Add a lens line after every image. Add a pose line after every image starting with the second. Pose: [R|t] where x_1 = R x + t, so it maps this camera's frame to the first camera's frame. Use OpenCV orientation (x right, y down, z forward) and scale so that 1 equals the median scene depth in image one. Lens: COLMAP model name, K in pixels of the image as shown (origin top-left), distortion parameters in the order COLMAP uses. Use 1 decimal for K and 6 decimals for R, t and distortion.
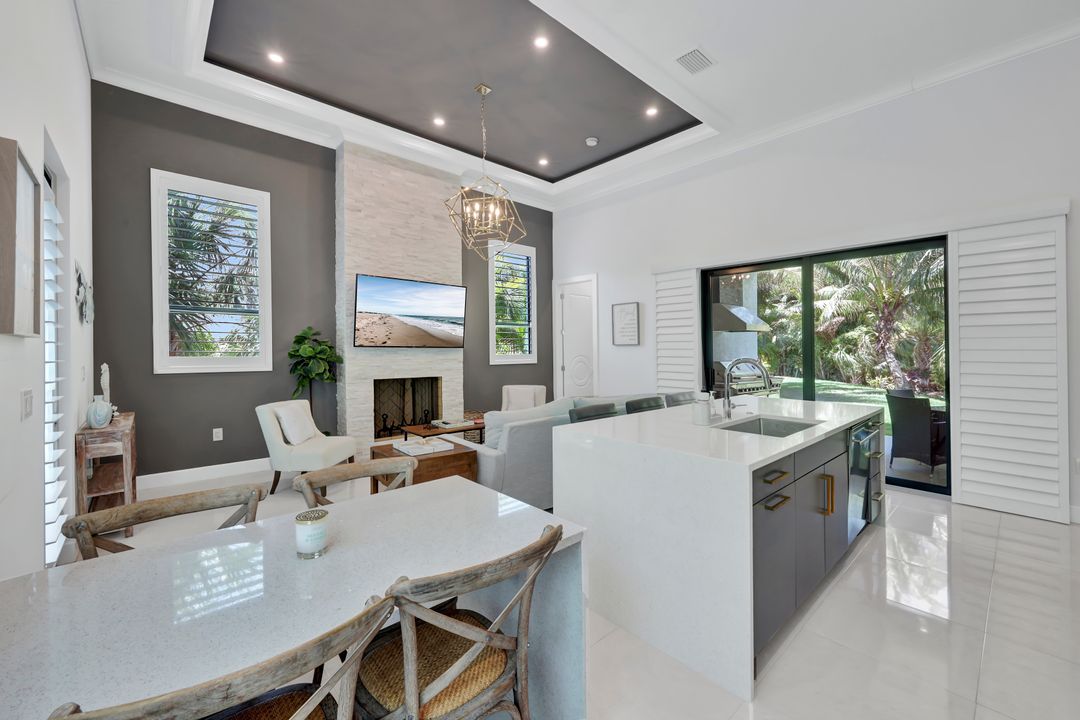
lens RADIAL K [[435.7, 0, 542.4], [0, 435.7, 346.1], [0, 0, 1]] dist [-0.001269, 0.000196]
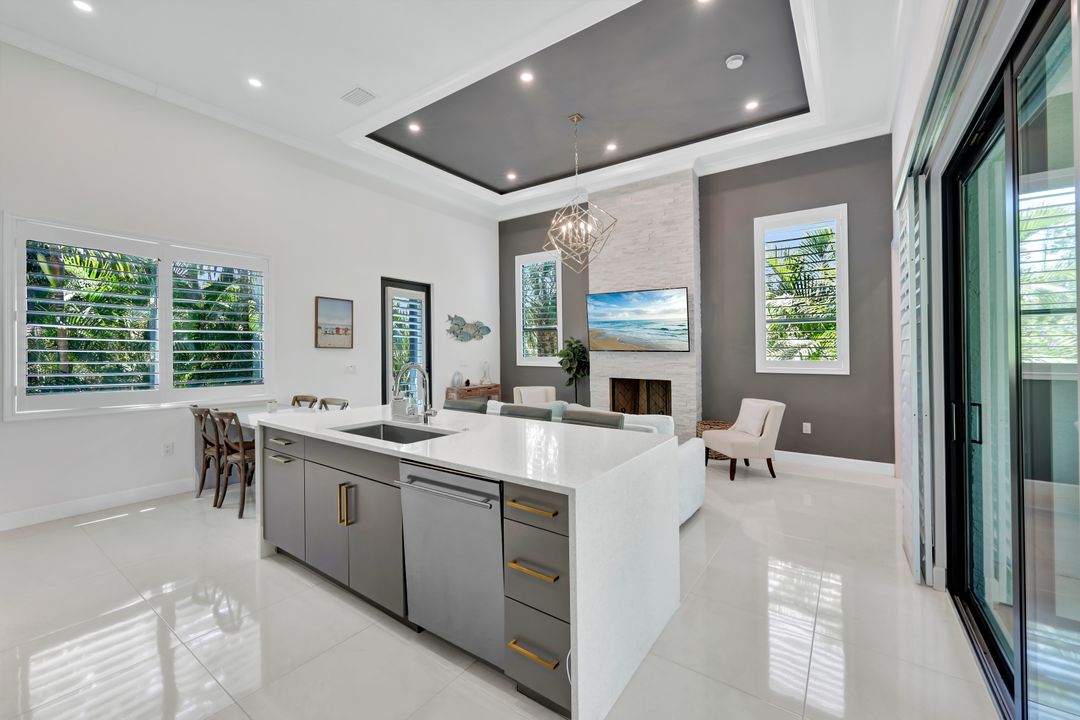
lens RADIAL K [[435.7, 0, 542.4], [0, 435.7, 346.1], [0, 0, 1]] dist [-0.001269, 0.000196]
pose [[0.222620, -0.009577, -0.974858, 0.765651], [0.006685, 0.999943, -0.008297, -0.002651], [0.974882, -0.004670, 0.222671, 0.553651]]
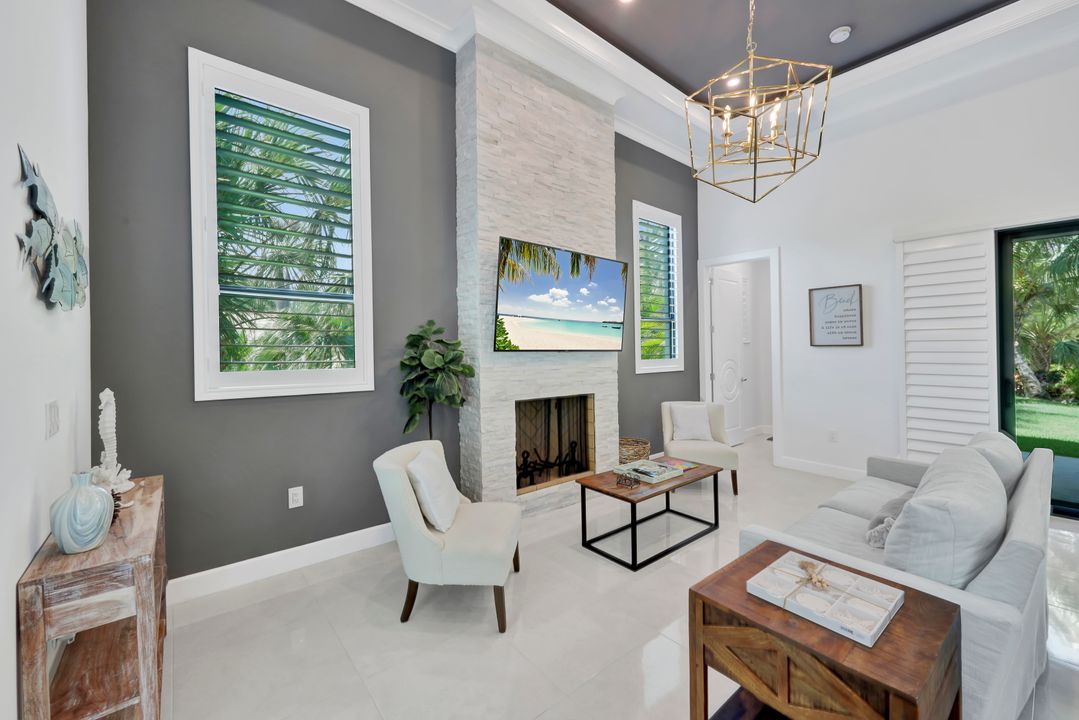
lens RADIAL K [[435.3, 0, 541.9], [0, 435.3, 346.1], [0, 0, 1]] dist [-0.001269, 0.000196]
pose [[0.999266, -0.005718, -0.037872, -0.325983], [0.005689, 0.999983, -0.000866, -0.005302], [0.037877, 0.000649, 0.999282, 0.349603]]
